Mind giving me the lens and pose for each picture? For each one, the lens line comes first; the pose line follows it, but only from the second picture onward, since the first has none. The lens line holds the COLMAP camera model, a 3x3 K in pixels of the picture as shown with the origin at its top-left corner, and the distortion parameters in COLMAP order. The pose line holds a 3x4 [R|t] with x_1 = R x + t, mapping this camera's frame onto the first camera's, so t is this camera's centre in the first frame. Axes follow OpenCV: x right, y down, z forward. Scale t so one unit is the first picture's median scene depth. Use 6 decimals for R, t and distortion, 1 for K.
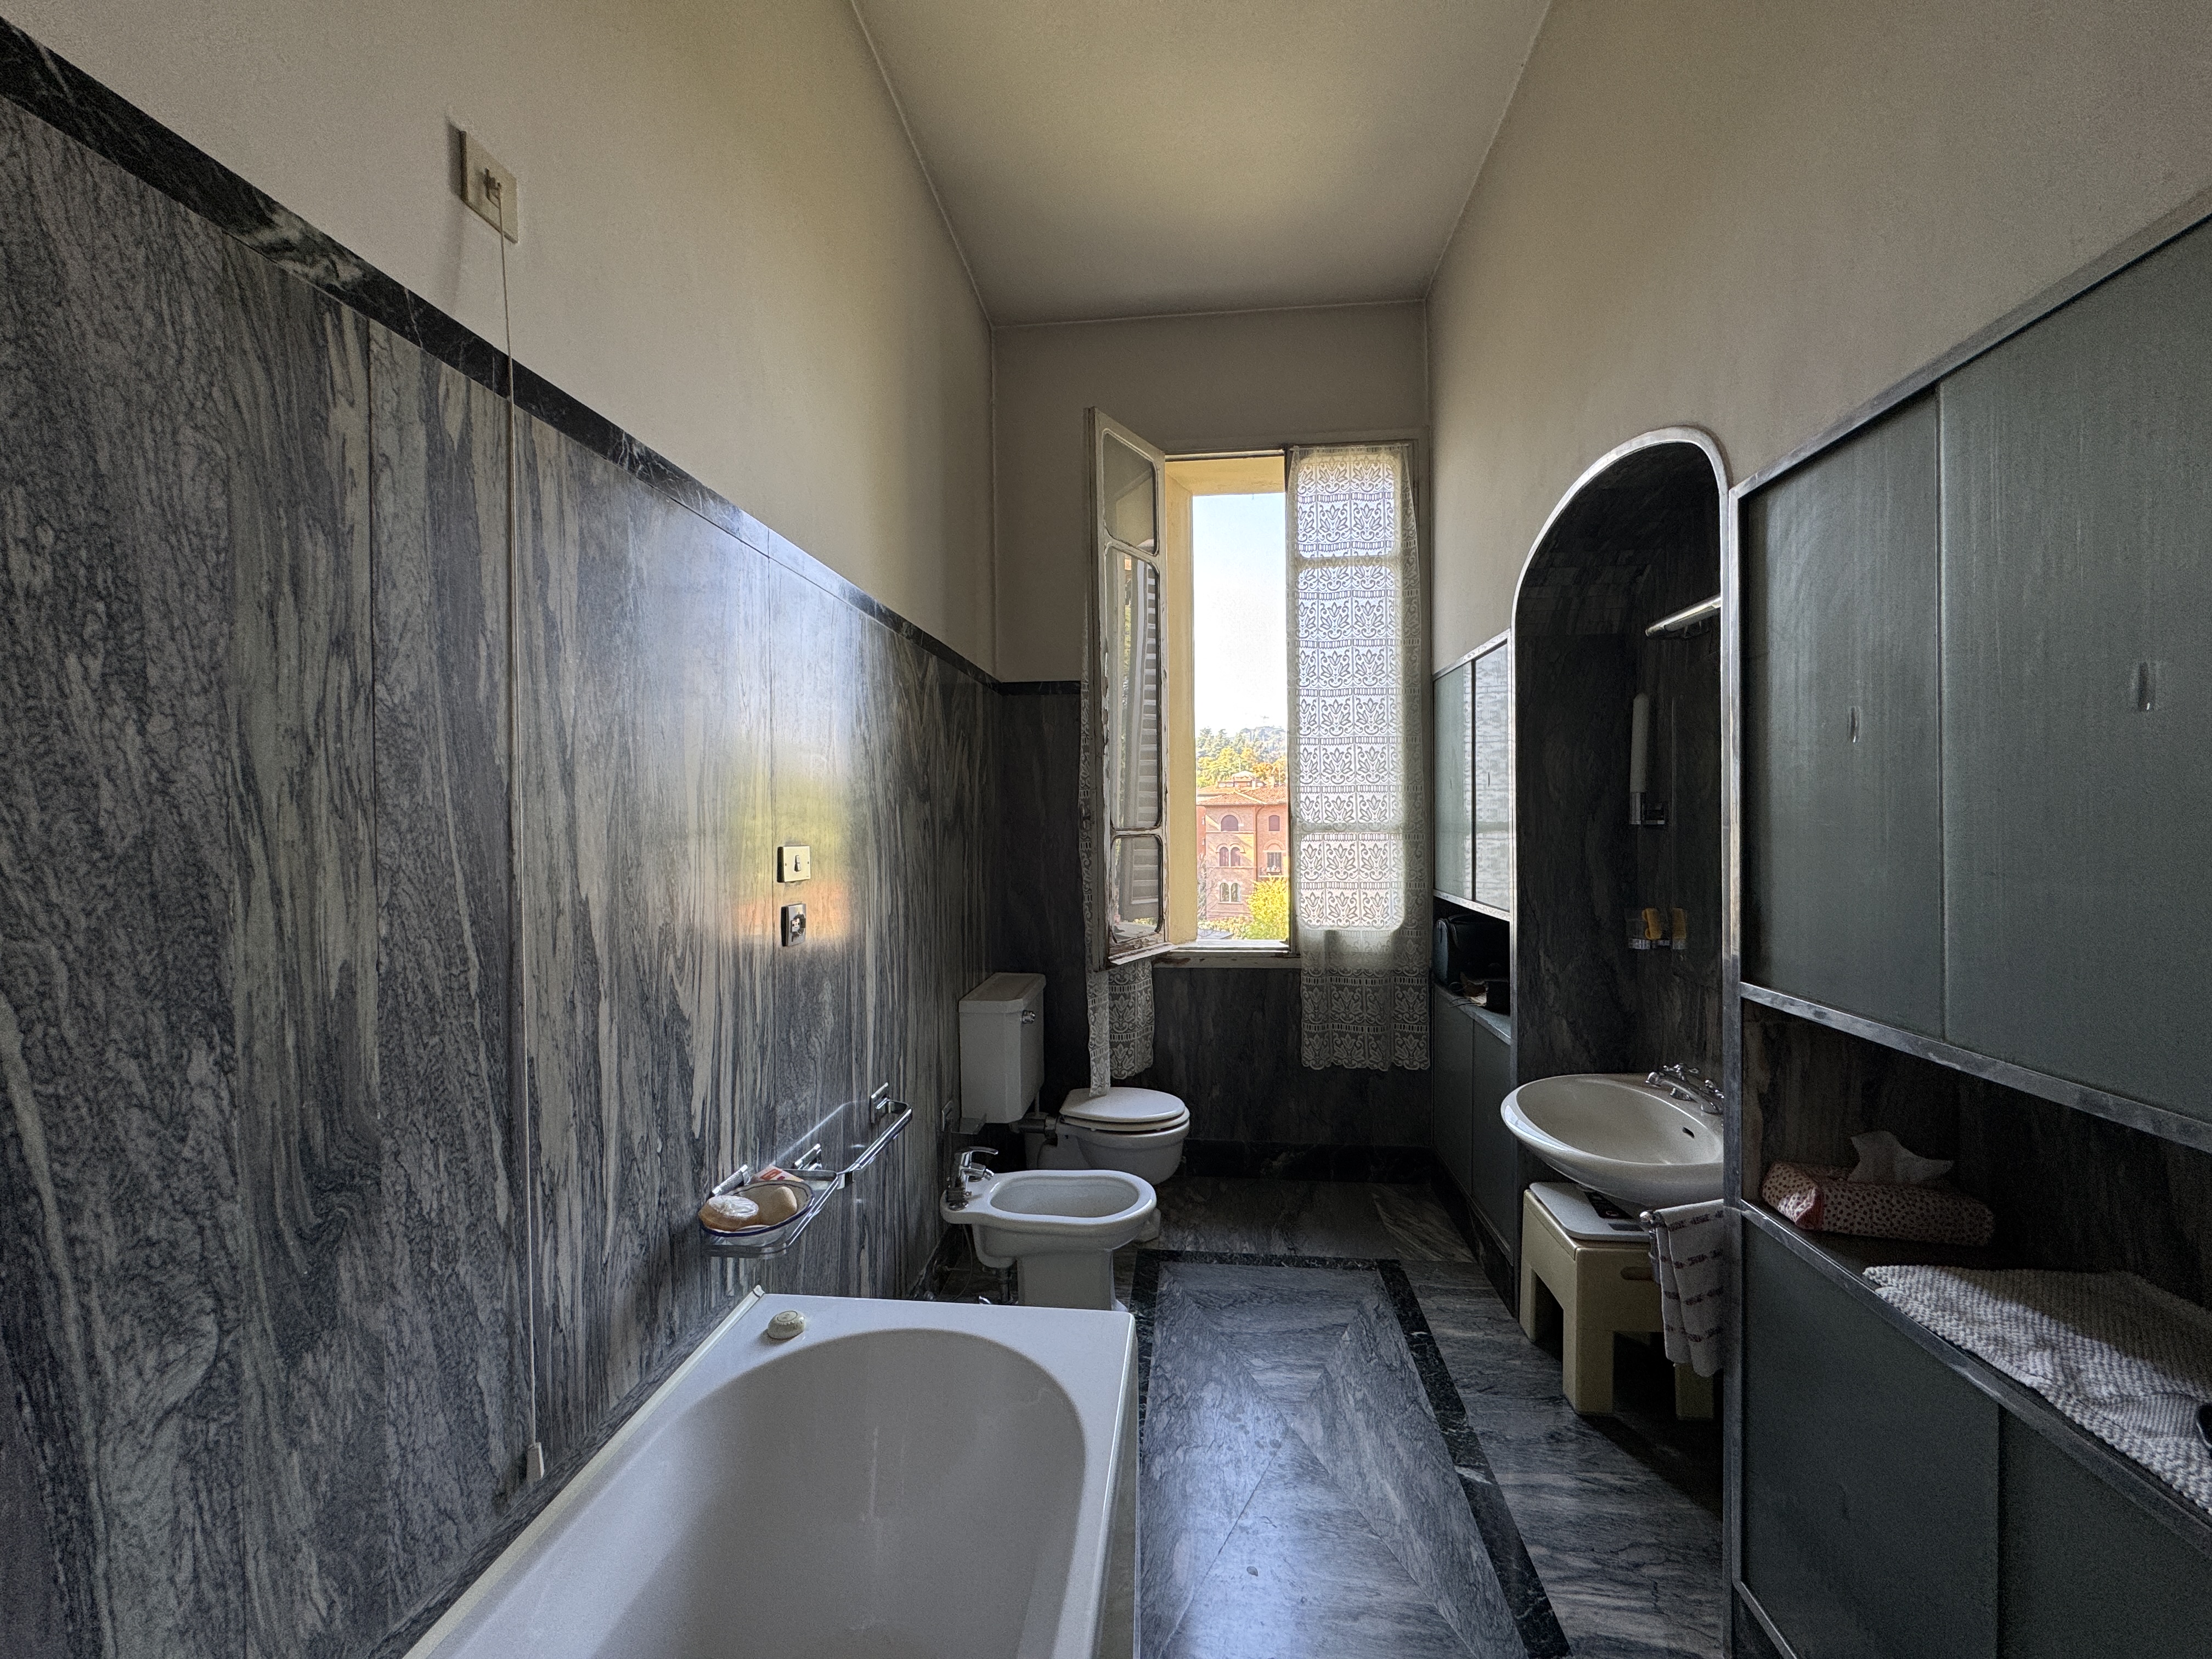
lens RADIAL K [[884.8, 0, 1104.6], [0, 884.8, 826.1], [0, 0, 1]] dist [-0.001884, -0.000018]
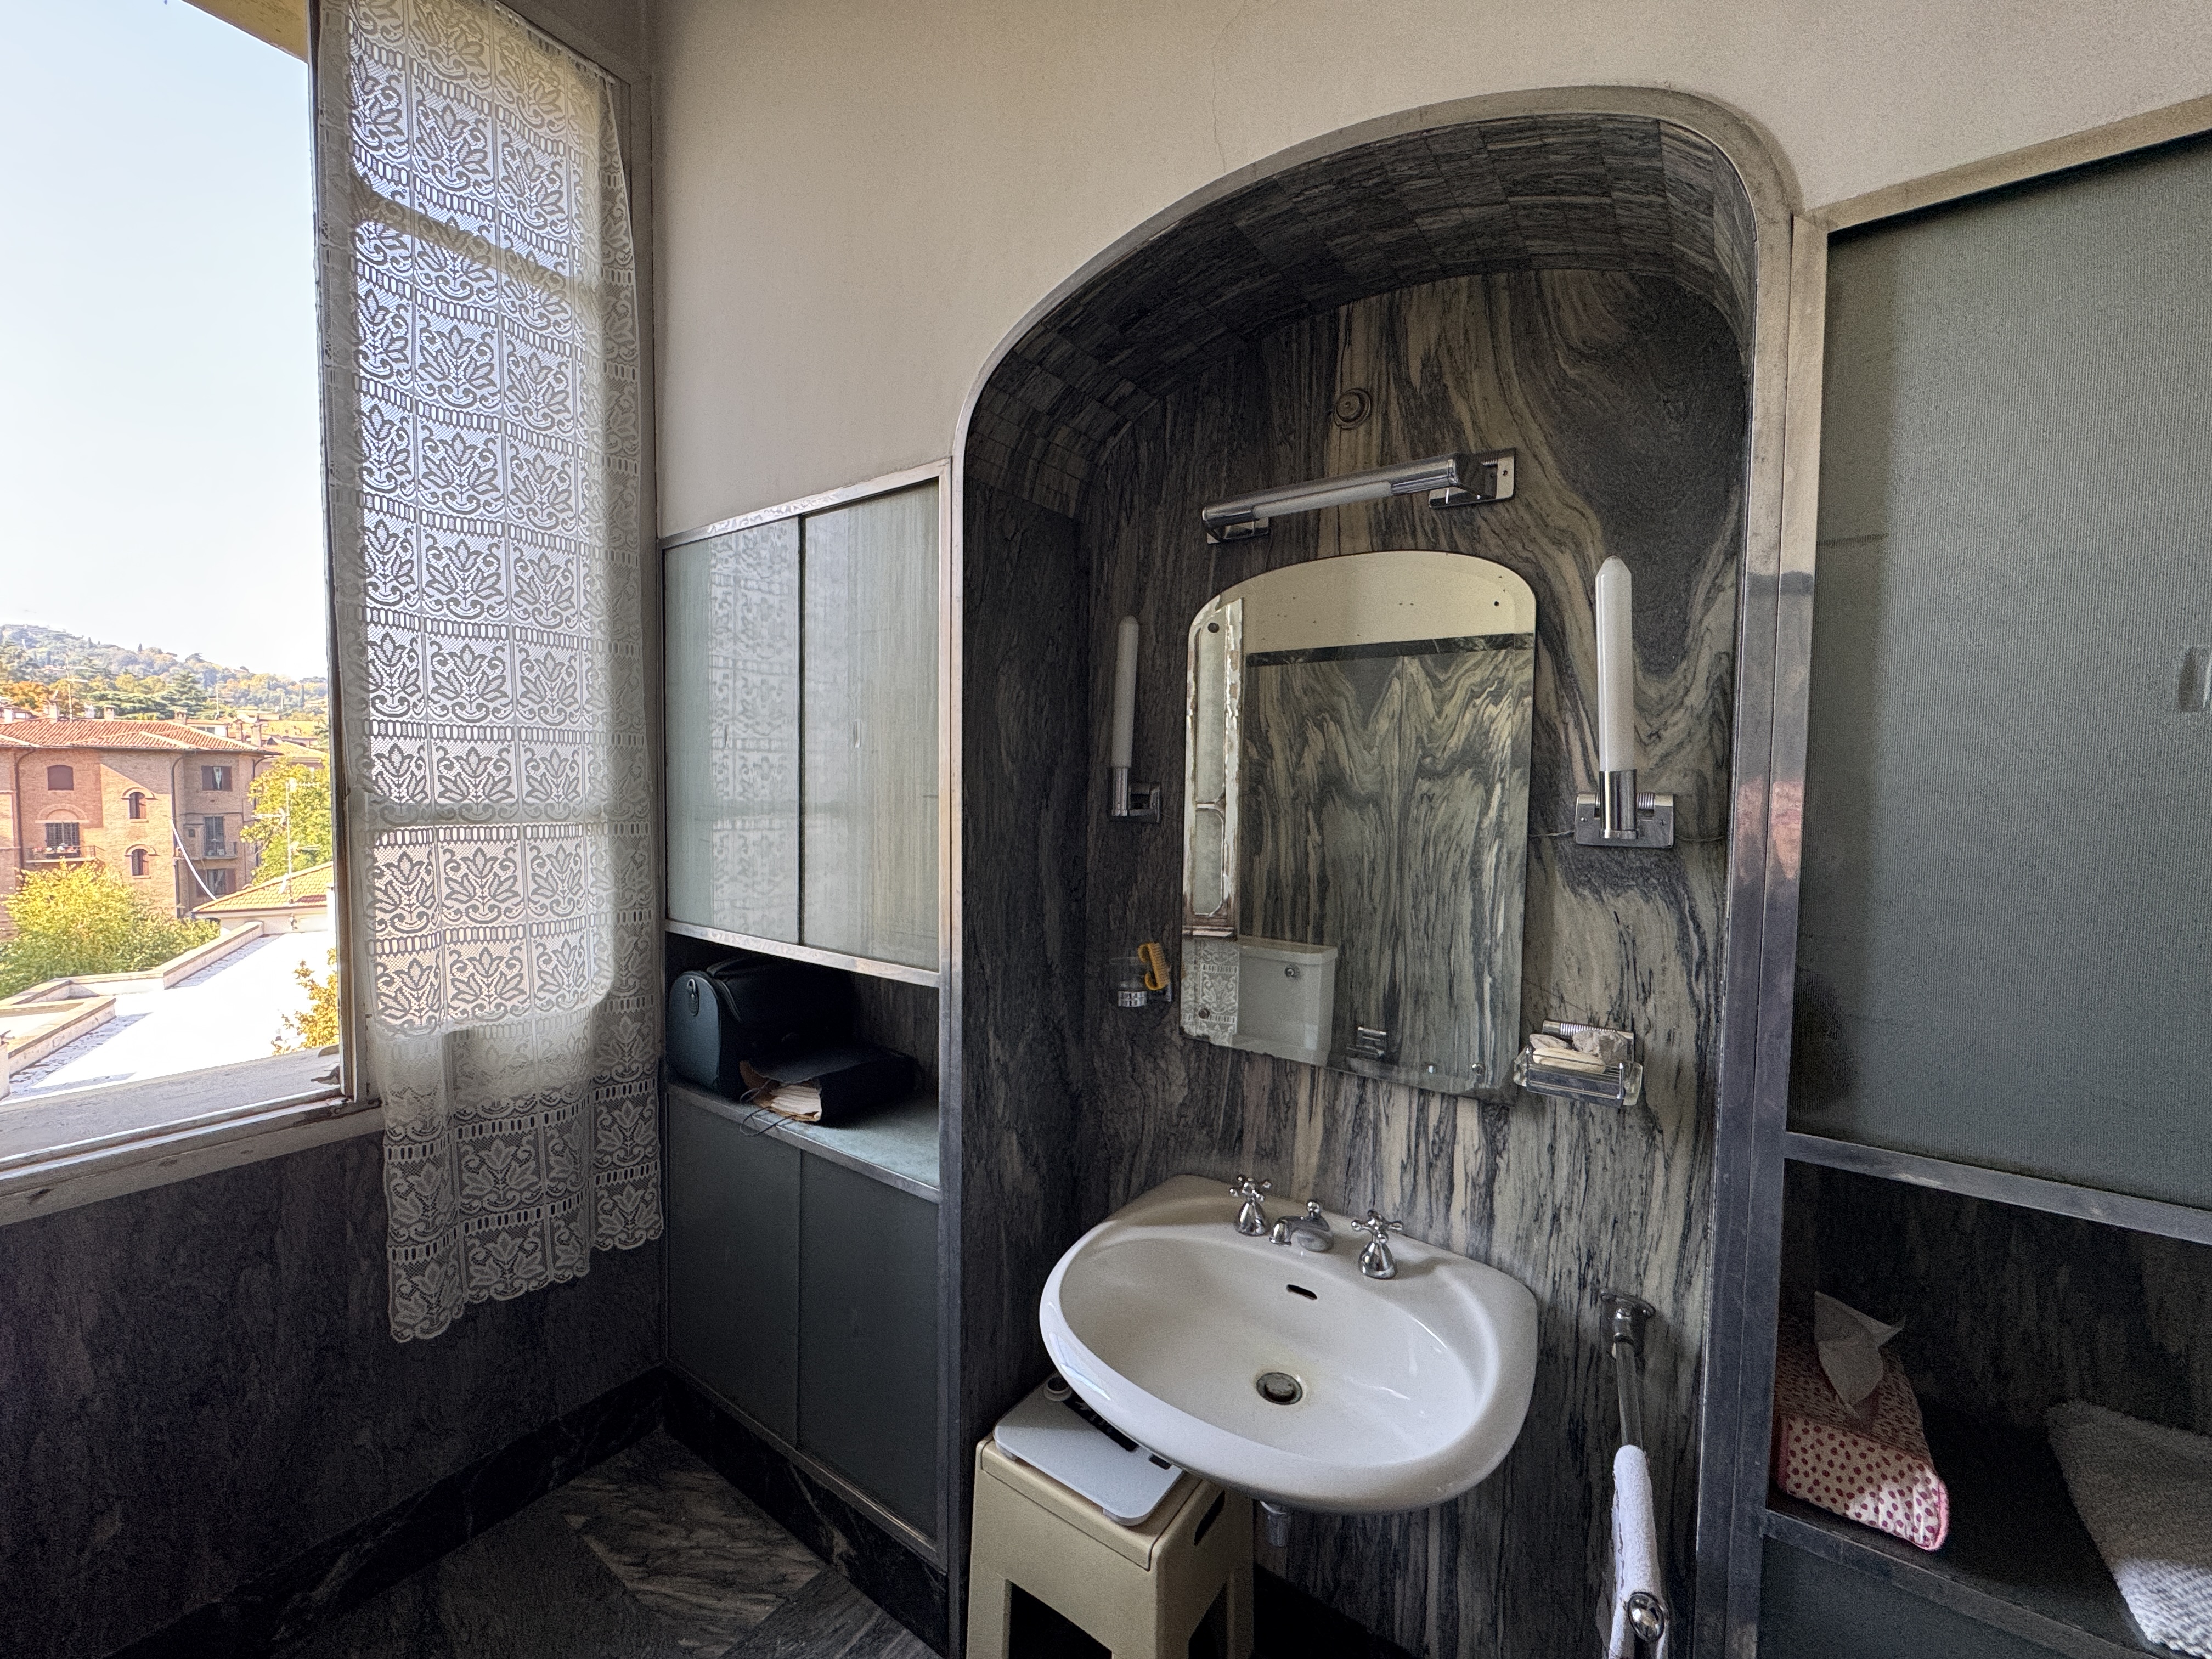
lens RADIAL K [[884.8, 0, 1104.6], [0, 884.8, 826.1], [0, 0, 1]] dist [-0.001884, -0.000018]
pose [[0.487502, -0.029484, 0.872624, 0.015404], [-0.009684, 0.999186, 0.039171, -0.013799], [-0.873068, -0.027547, 0.486820, 0.476542]]
